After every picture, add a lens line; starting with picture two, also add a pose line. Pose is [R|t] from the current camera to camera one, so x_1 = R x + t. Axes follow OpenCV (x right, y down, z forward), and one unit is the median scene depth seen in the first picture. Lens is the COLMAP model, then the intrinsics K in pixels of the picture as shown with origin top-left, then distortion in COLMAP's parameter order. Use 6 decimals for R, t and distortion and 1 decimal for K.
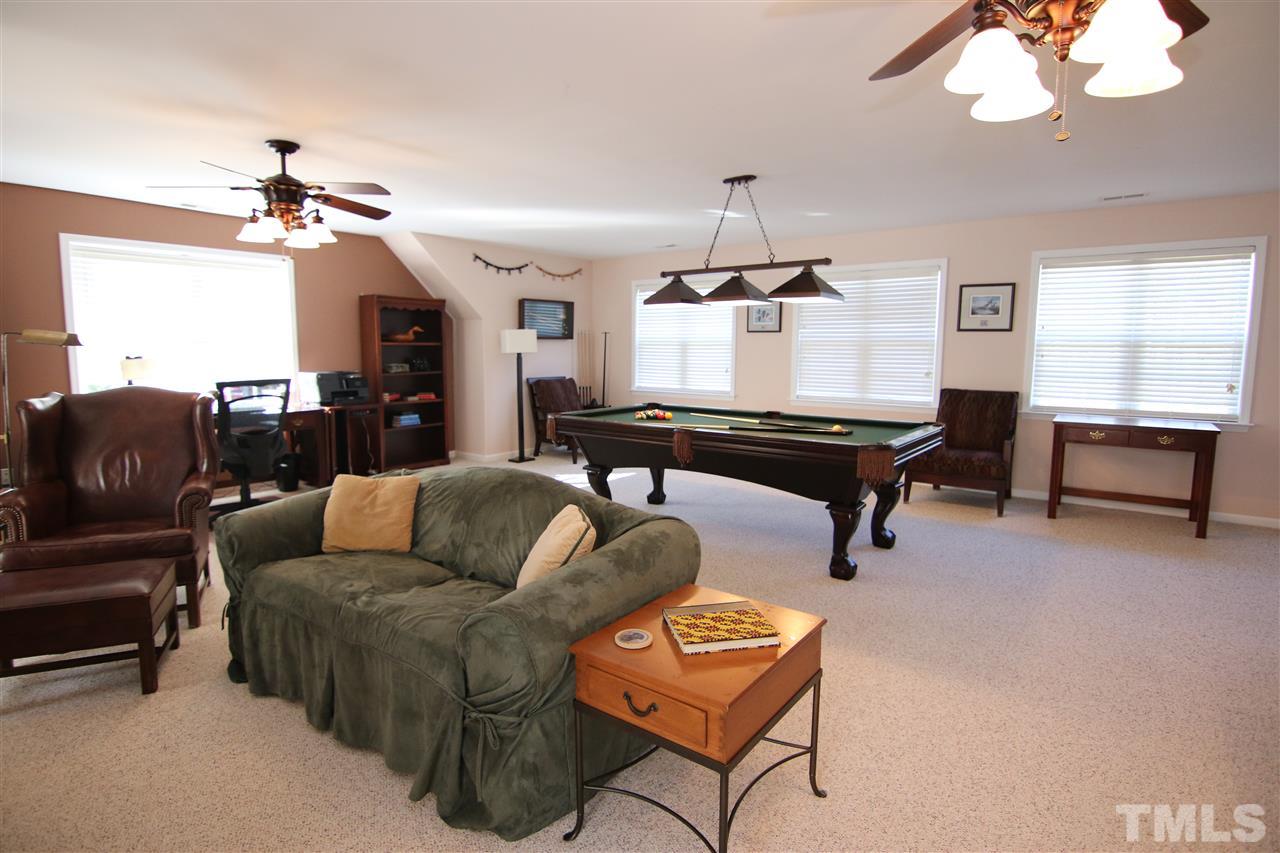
lens RADIAL K [[650.0, 0, 637.1], [0, 650.0, 421.3], [0, 0, 1]] dist [-0.004241, -0.010350]
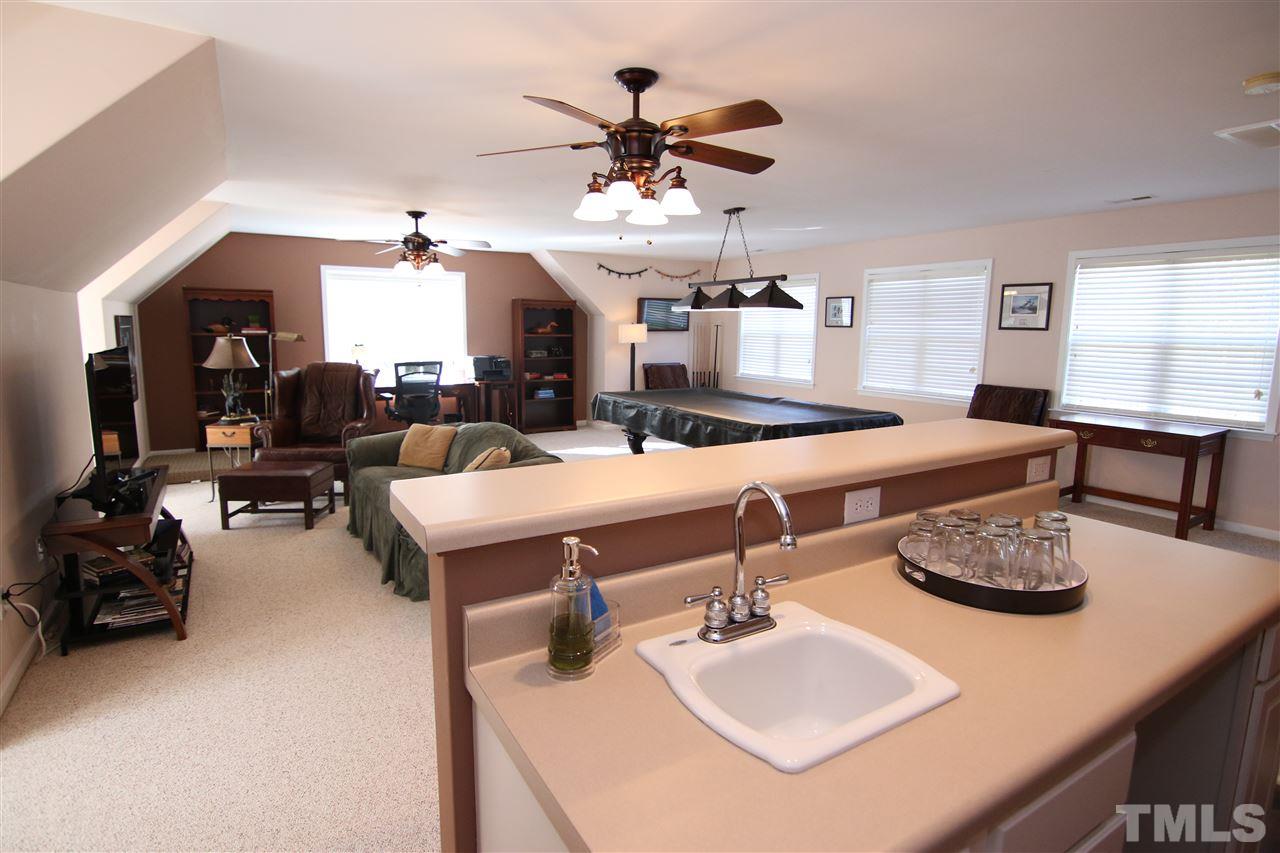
lens RADIAL K [[650.0, 0, 637.1], [0, 650.0, 421.3], [0, 0, 1]] dist [-0.004241, -0.010350]
pose [[0.932617, 0.055944, -0.356505, 0.349113], [-0.045988, 0.998281, 0.036347, -0.003508], [0.357925, -0.017503, 0.933586, -0.185303]]
